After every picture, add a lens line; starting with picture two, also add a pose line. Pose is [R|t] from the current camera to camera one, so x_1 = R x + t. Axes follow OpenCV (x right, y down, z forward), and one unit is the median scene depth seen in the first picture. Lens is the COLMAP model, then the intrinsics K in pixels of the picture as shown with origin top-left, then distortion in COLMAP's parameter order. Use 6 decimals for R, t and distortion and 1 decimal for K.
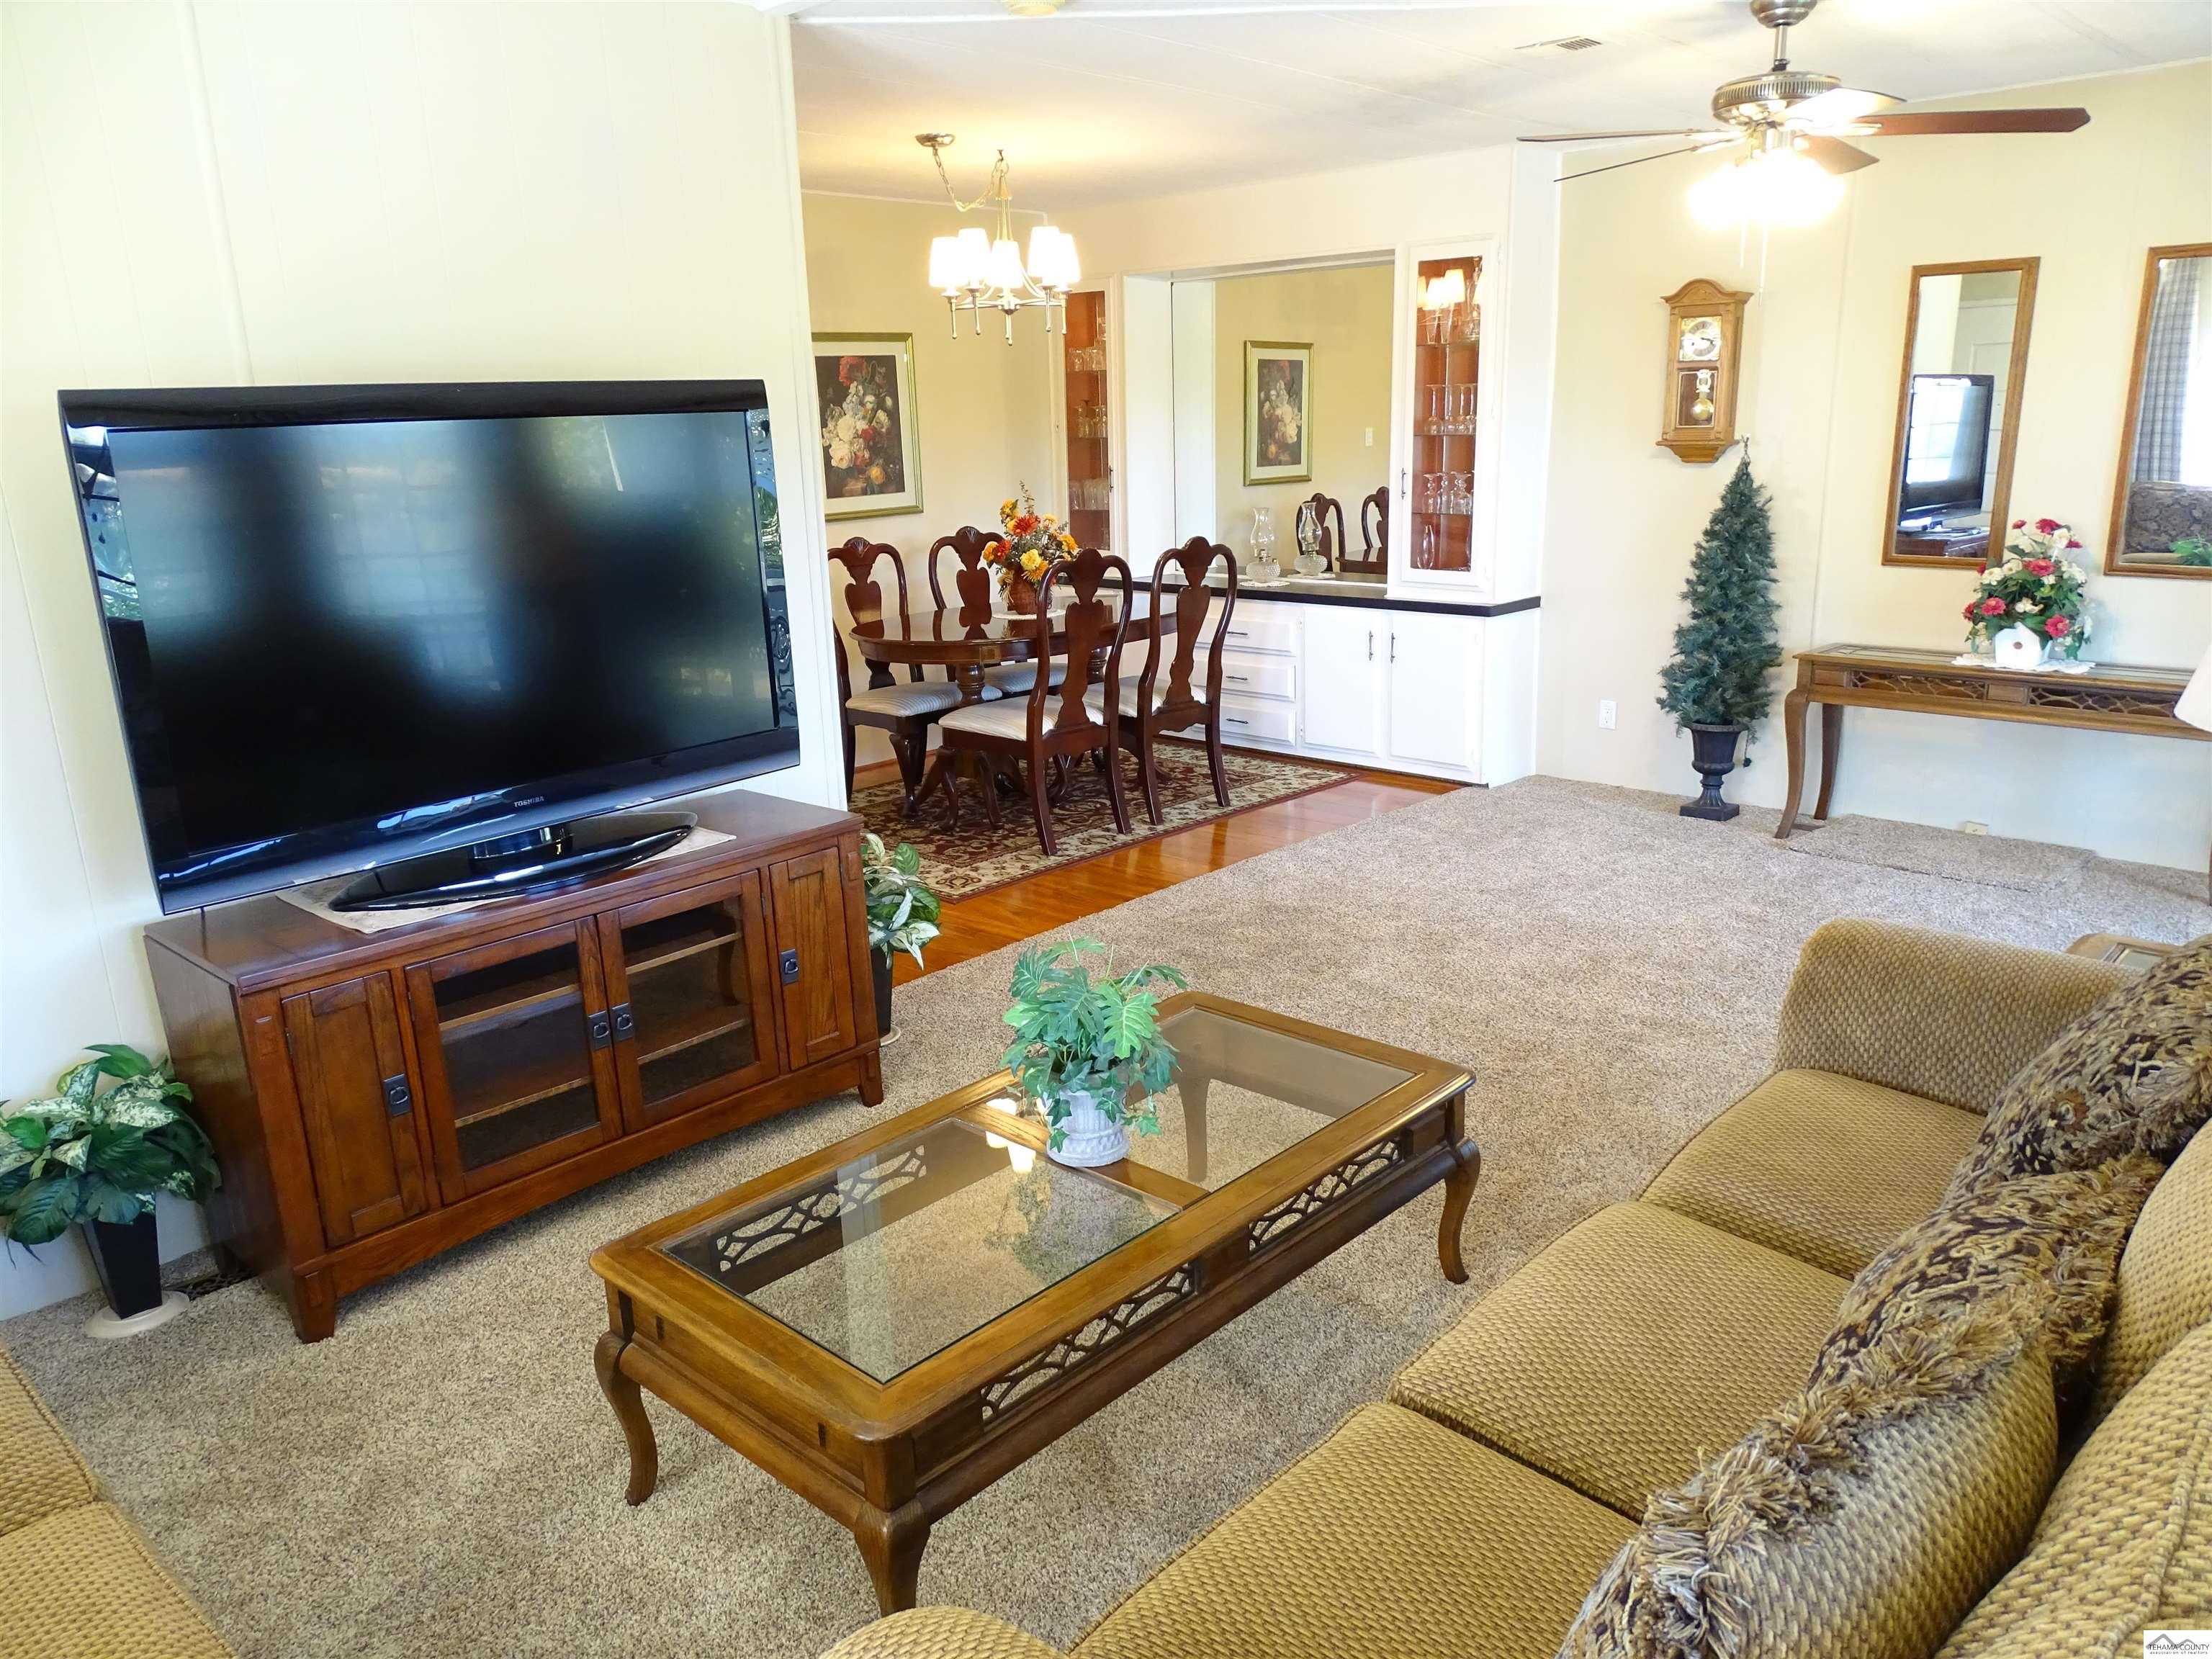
lens RADIAL K [[1561.6, 0, 1107.4], [0, 1561.6, 880.3], [0, 0, 1]] dist [-0.009761, -0.006558]
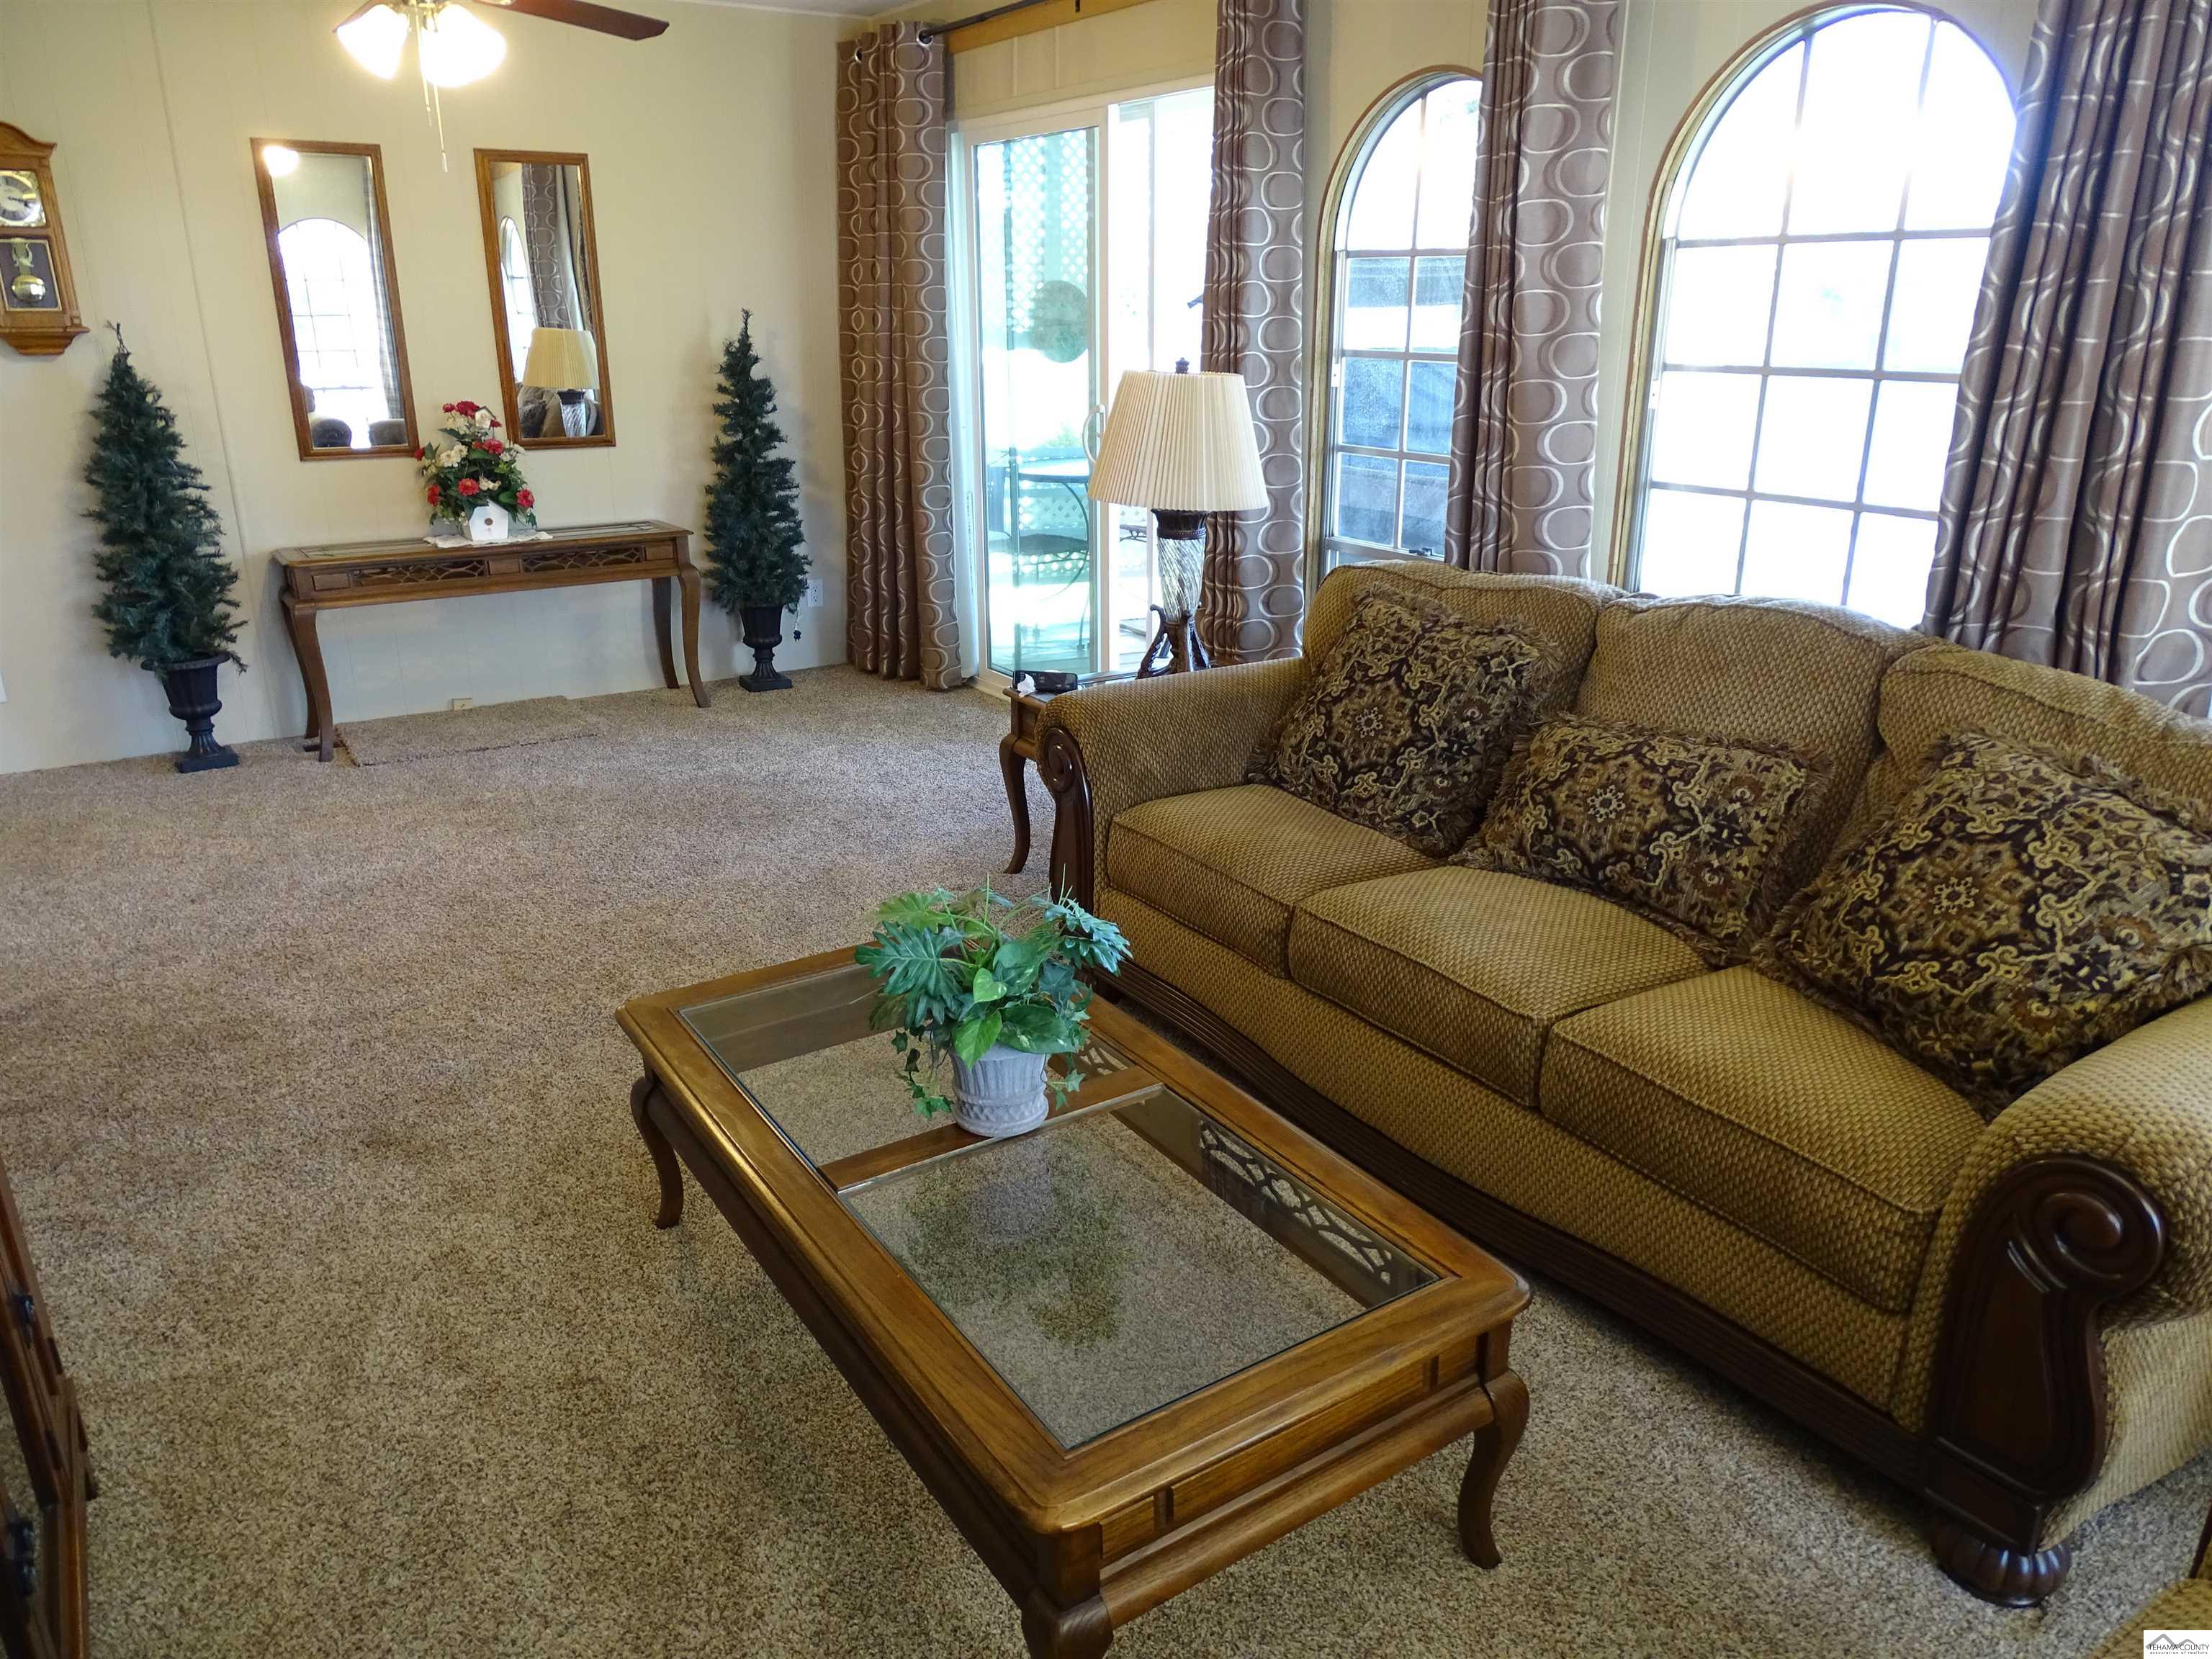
lens RADIAL K [[1568.9, 0, 1106.0], [0, 1568.9, 829.5], [0, 0, 1]] dist [0.032654, -0.001437]
pose [[0.237705, -0.290286, 0.926947, -0.348945], [0.276177, 0.935112, 0.222020, -0.070553], [-0.931248, 0.203226, 0.302451, 0.293295]]
